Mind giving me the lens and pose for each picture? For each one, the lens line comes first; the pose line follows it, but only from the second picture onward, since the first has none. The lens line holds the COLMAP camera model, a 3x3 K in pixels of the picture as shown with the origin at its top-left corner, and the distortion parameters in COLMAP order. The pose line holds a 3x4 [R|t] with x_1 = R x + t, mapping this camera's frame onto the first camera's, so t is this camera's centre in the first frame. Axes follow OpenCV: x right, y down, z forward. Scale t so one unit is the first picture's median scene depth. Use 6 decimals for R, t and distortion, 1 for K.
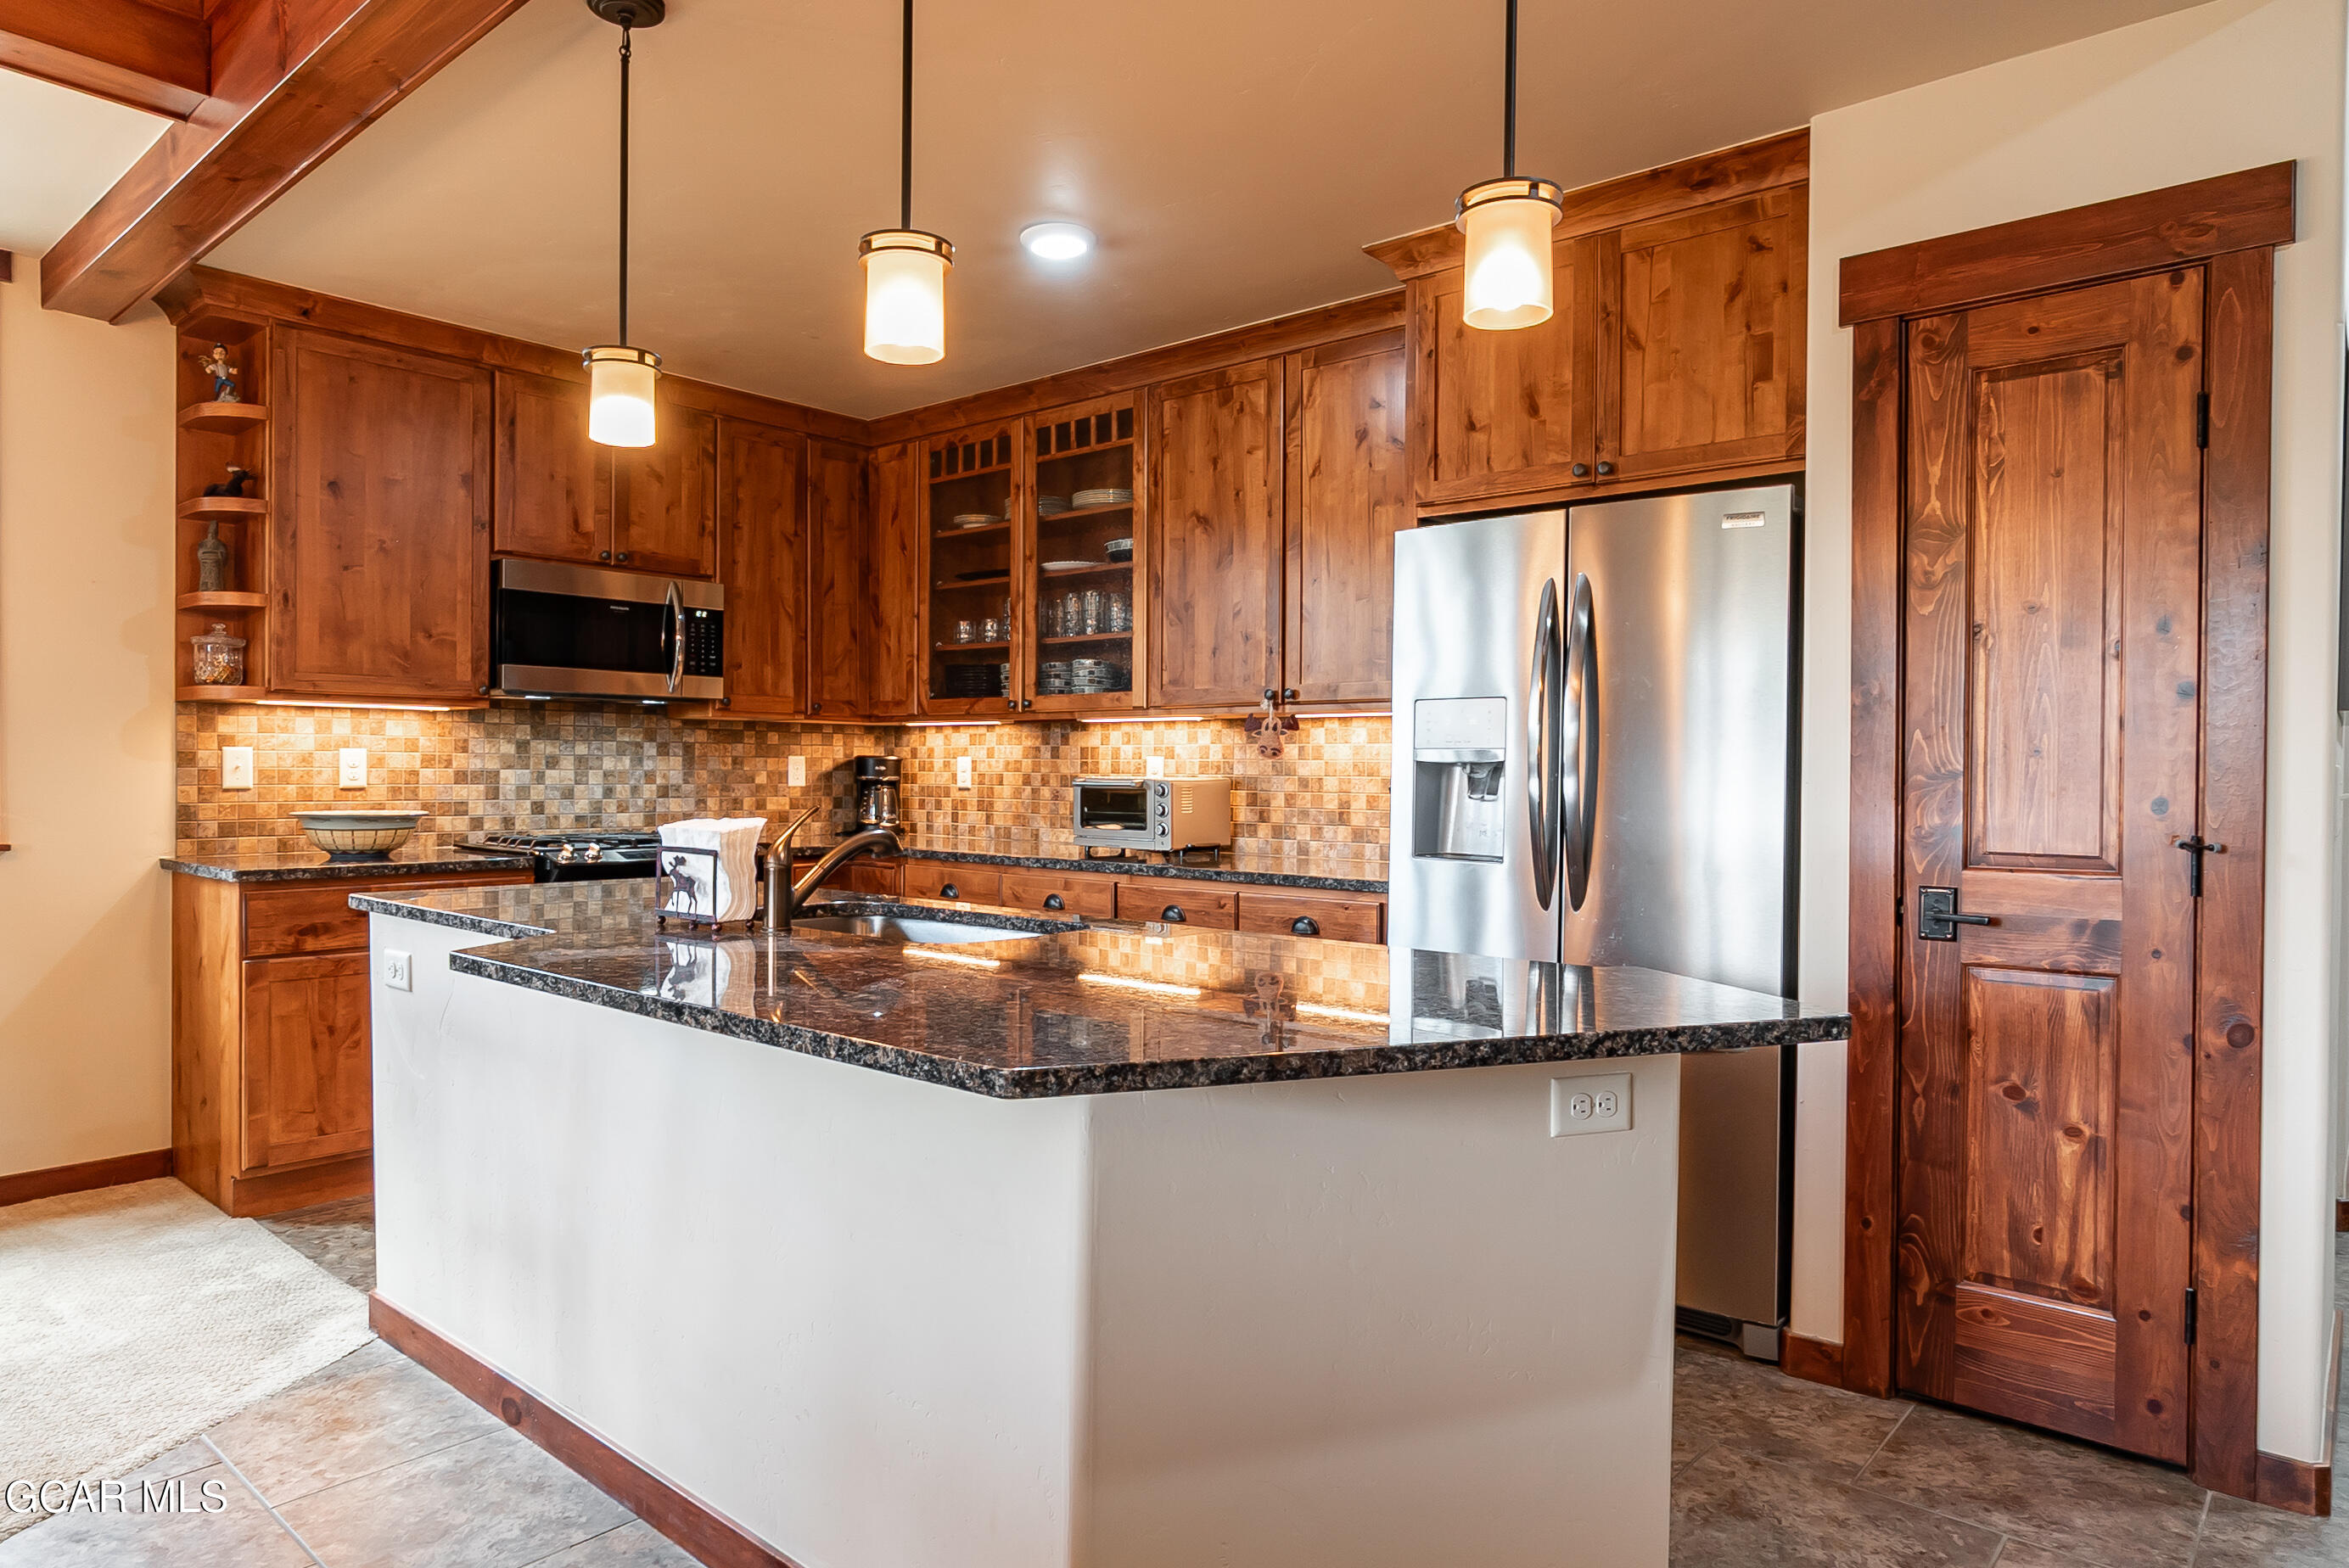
lens RADIAL K [[1414.7, 0, 1177.0], [0, 1414.7, 784.0], [0, 0, 1]] dist [-0.008465, -0.000139]
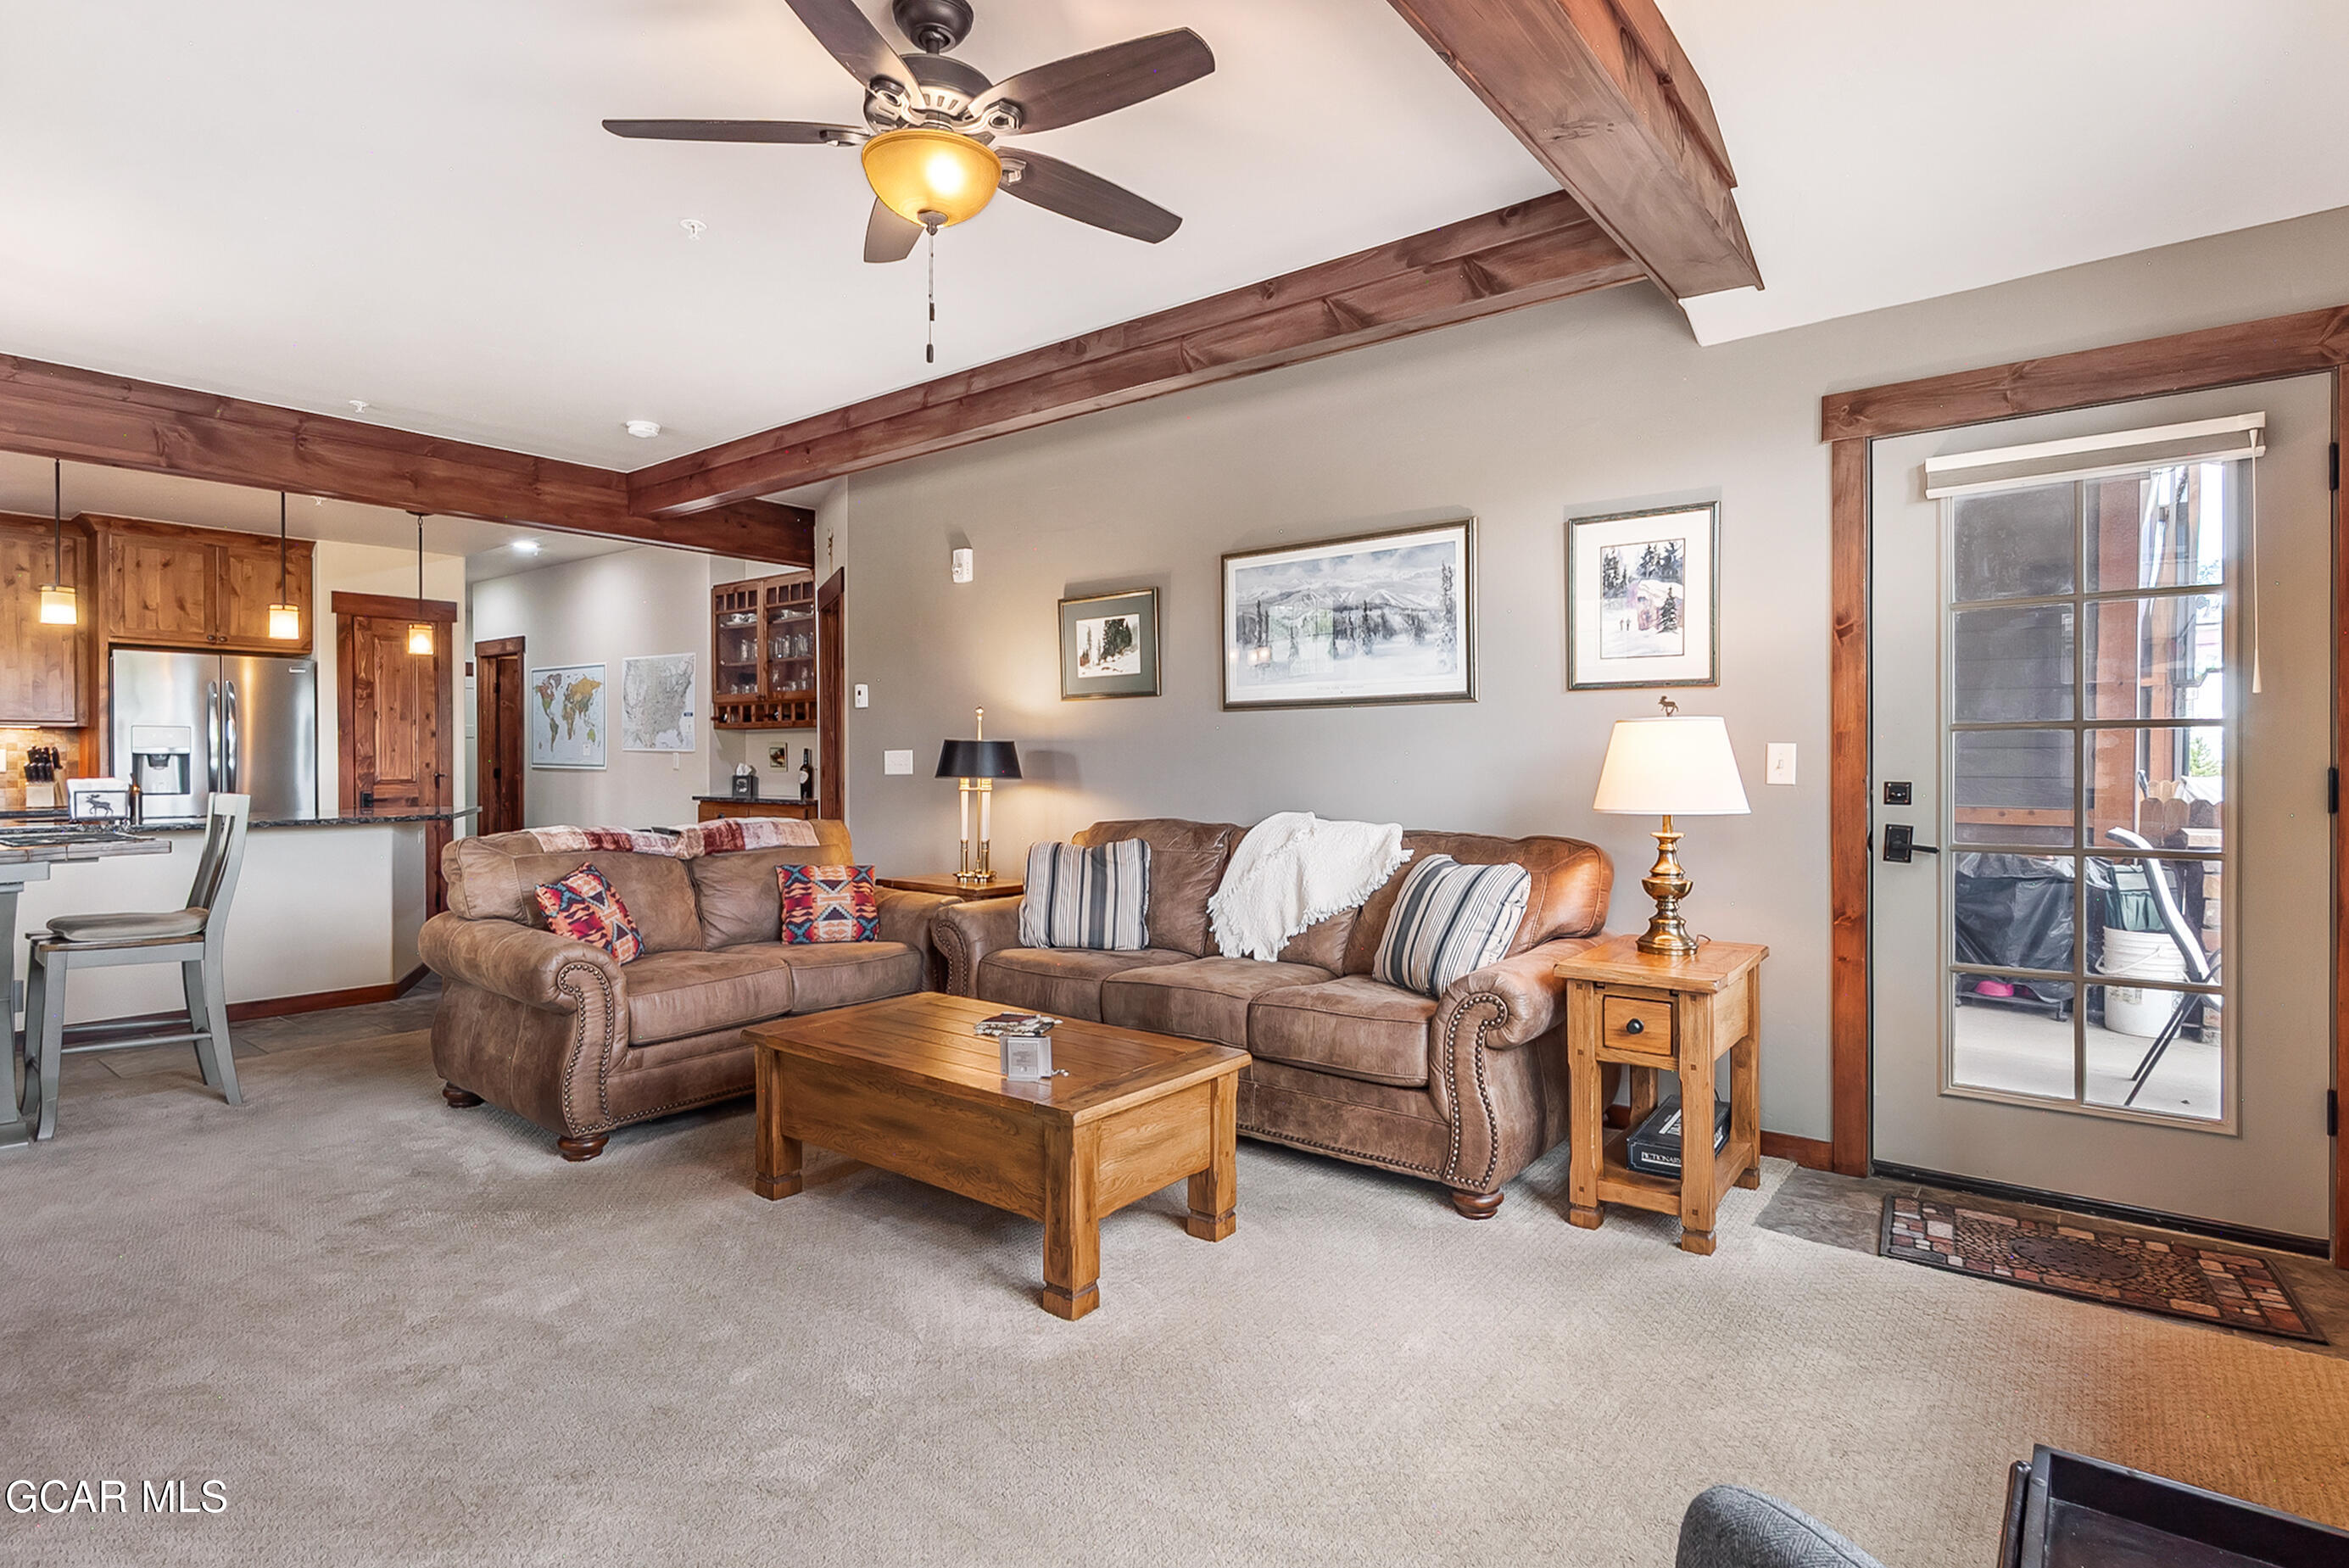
lens RADIAL K [[1200.2, 0, 1157.2], [0, 1200.2, 762.2], [0, 0, 1]] dist [-0.003982, -0.004920]
pose [[-0.047094, -0.013800, 0.998795, -1.407670], [0.012303, 0.999821, 0.014394, -0.007414], [-0.998815, 0.012966, -0.046916, -0.425093]]
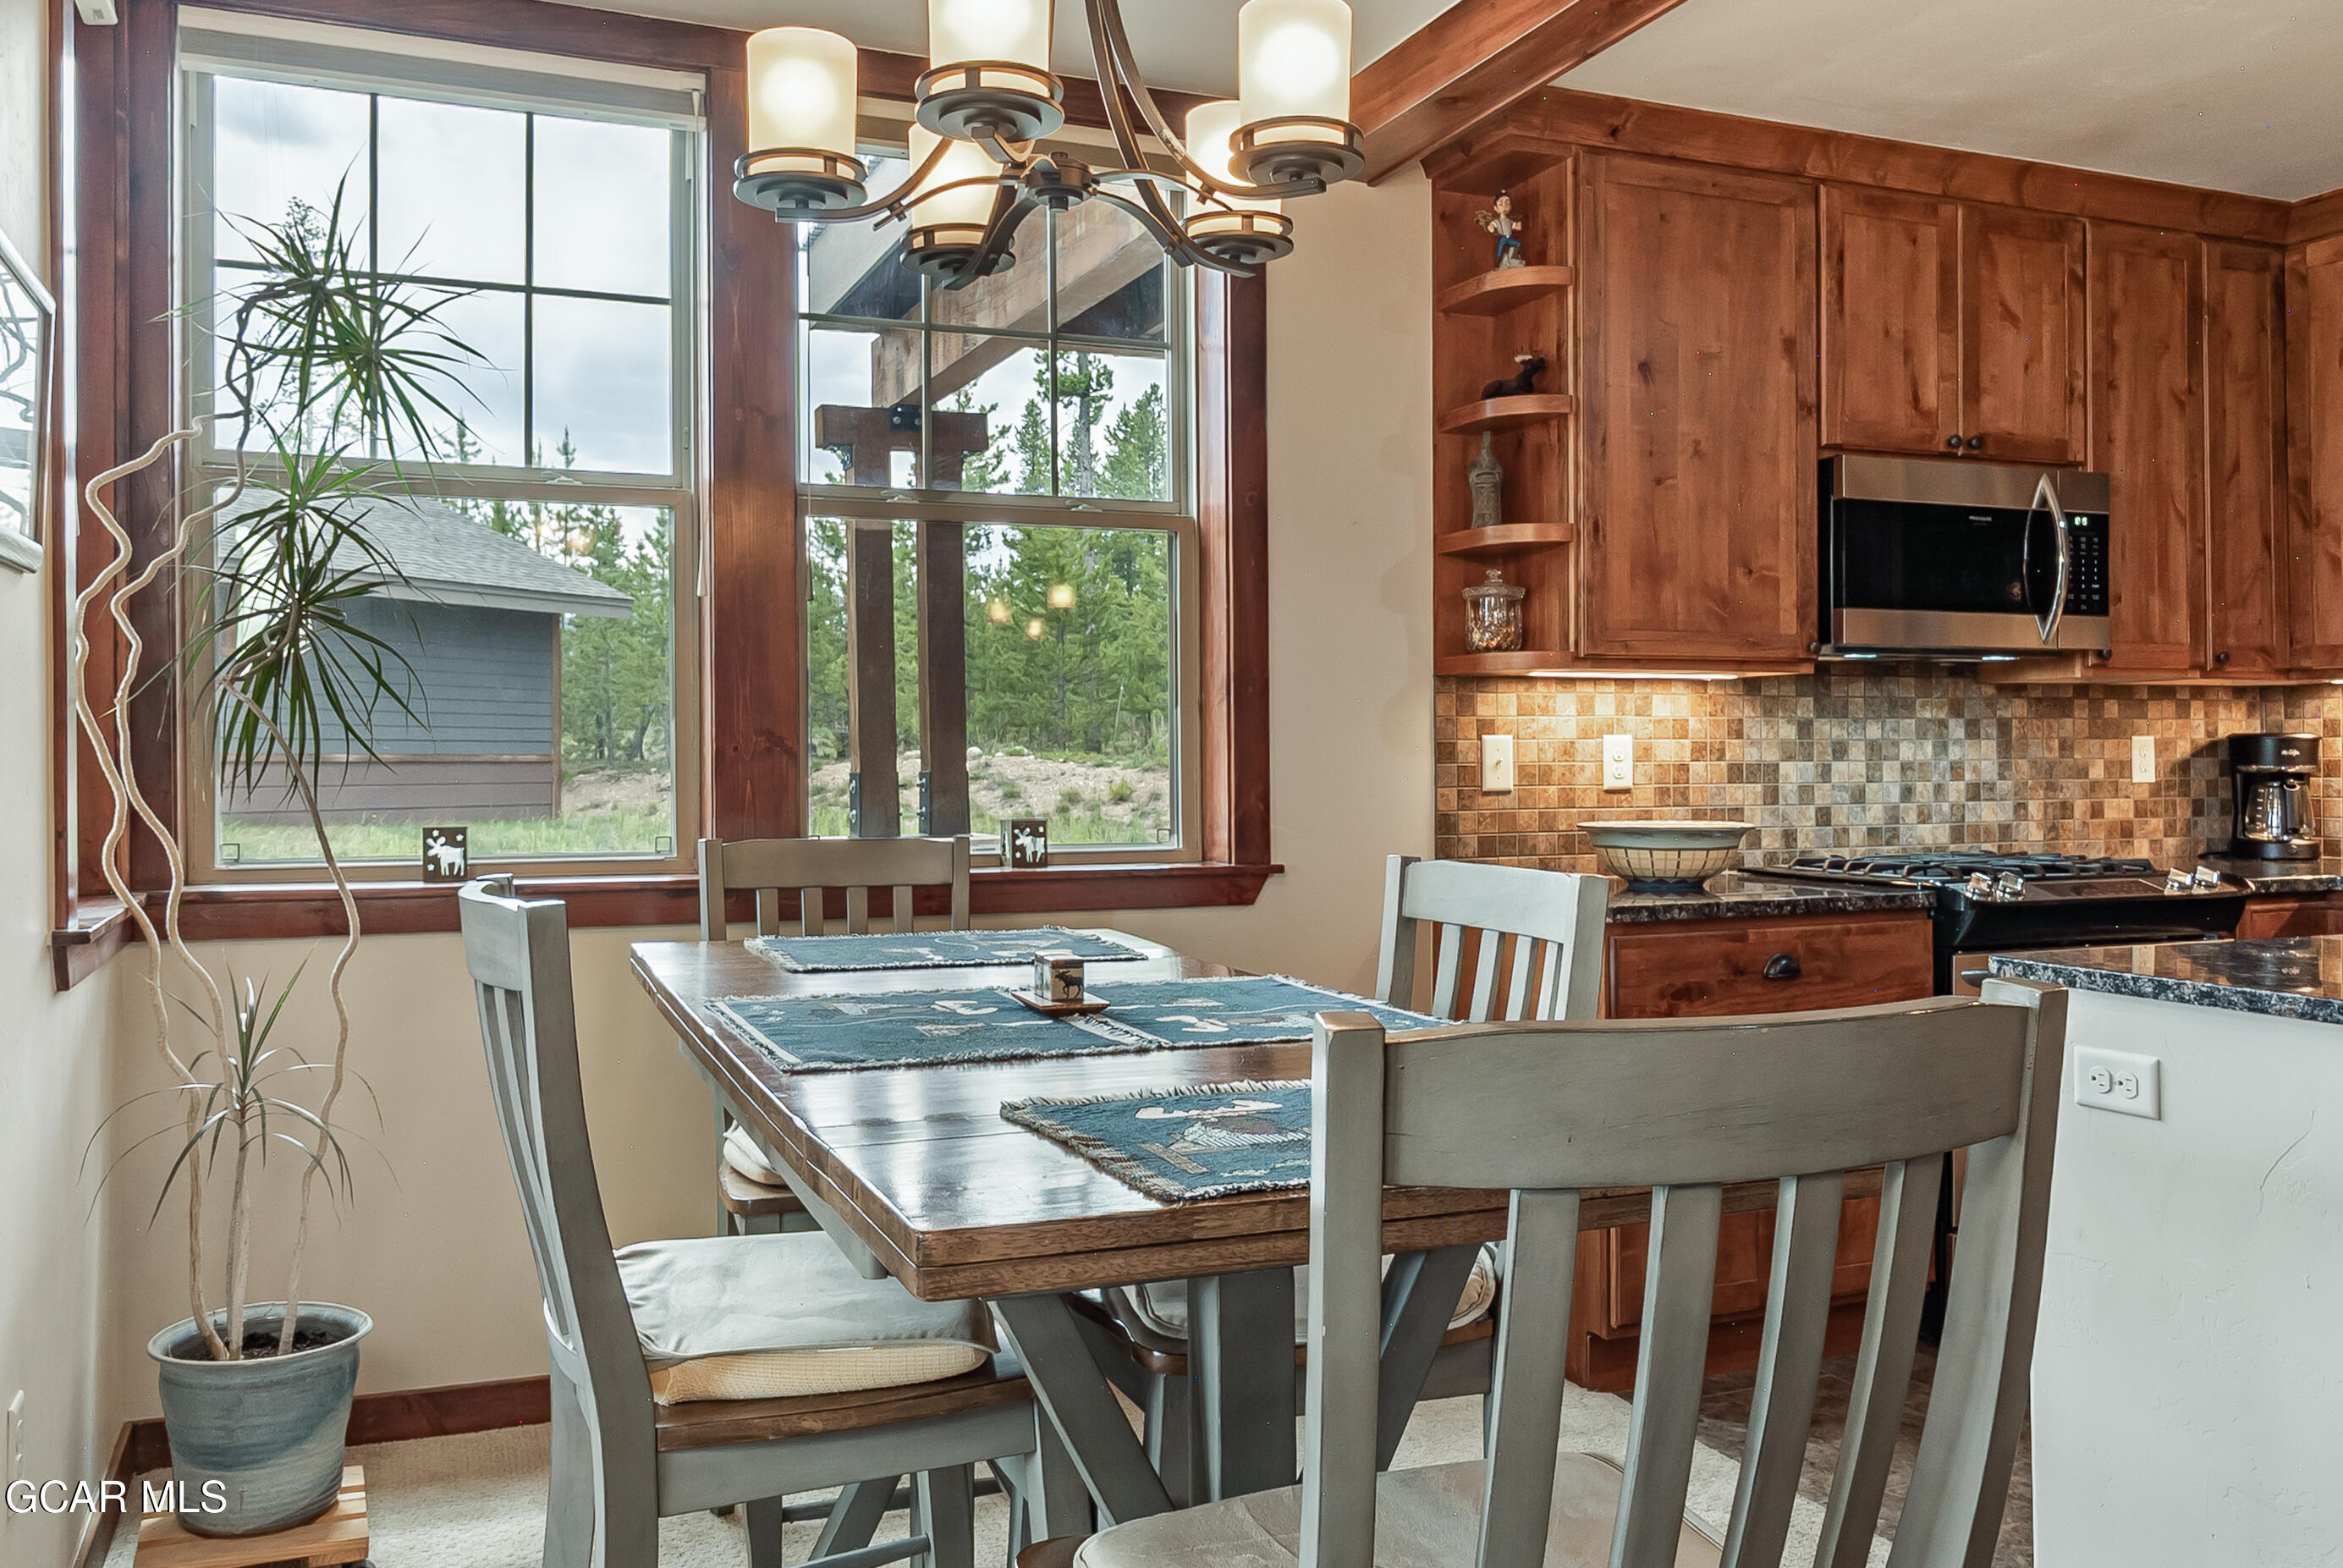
lens RADIAL K [[1841.7, 0, 1185.4], [0, 1841.7, 742.4], [0, 0, 1]] dist [0.068098, -0.088789]
pose [[0.895670, -0.014126, -0.444496, -0.362458], [0.006349, 0.999800, -0.018981, -0.004667], [0.444675, 0.014179, 0.895580, 0.050443]]
